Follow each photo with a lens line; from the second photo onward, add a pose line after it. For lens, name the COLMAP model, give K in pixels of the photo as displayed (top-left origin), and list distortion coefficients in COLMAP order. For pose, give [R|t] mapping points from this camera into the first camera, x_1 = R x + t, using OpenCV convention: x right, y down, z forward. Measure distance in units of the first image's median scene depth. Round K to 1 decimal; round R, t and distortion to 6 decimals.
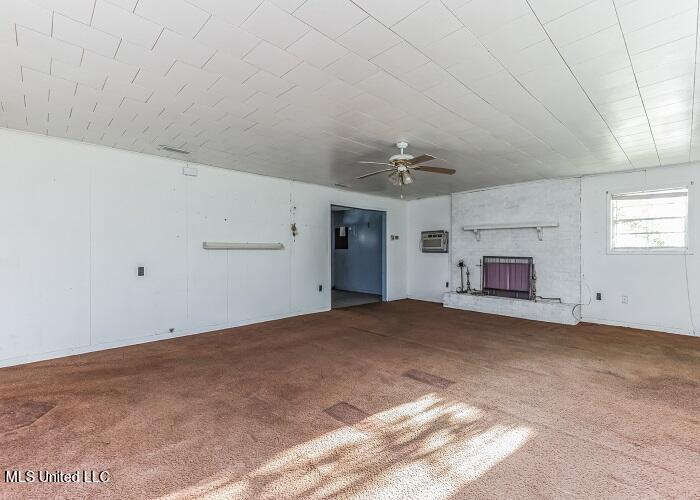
lens RADIAL K [[327.5, 0, 350.0], [0, 327.5, 250.0], [0, 0, 1]] dist [0.001072, 0.000265]
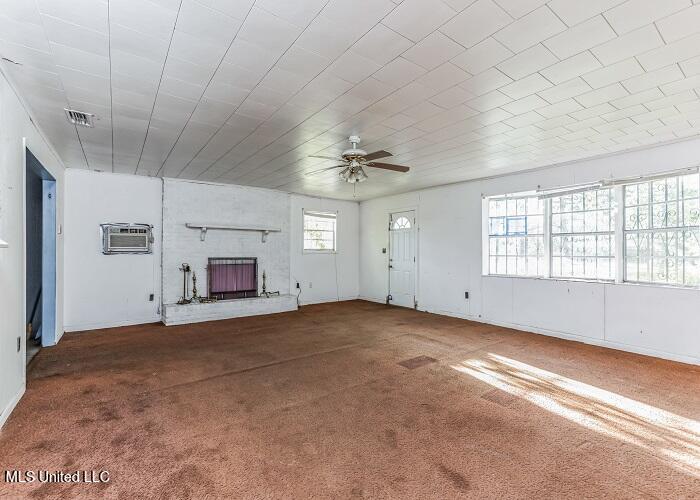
lens RADIAL K [[320.2, 0, 350.0], [0, 320.2, 250.0], [0, 0, 1]] dist [-0.003070, 0.000015]
pose [[0.118975, -0.000809, 0.992897, -0.448619], [-0.001275, 0.999999, 0.000968, -0.004316], [-0.992896, -0.001381, 0.118974, 0.551142]]
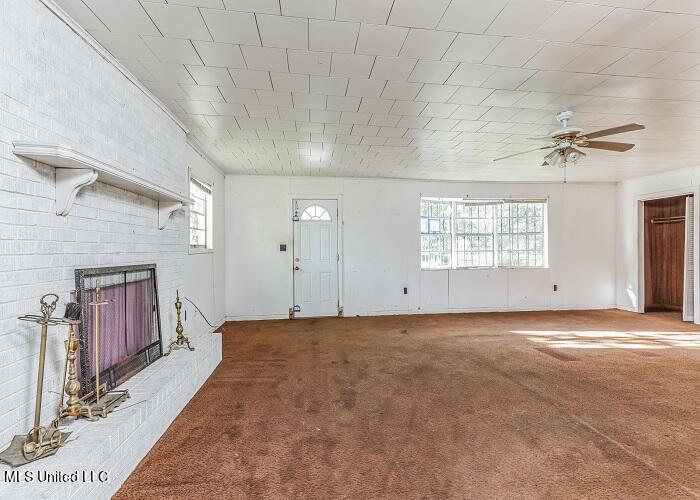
lens RADIAL K [[320.2, 0, 350.0], [0, 320.2, 250.0], [0, 0, 1]] dist [-0.003070, 0.000015]
pose [[-0.807267, -0.001561, 0.590184, 0.069288], [0.002339, 0.999980, 0.005844, 0.000536], [-0.590181, 0.006098, -0.807248, 1.166433]]
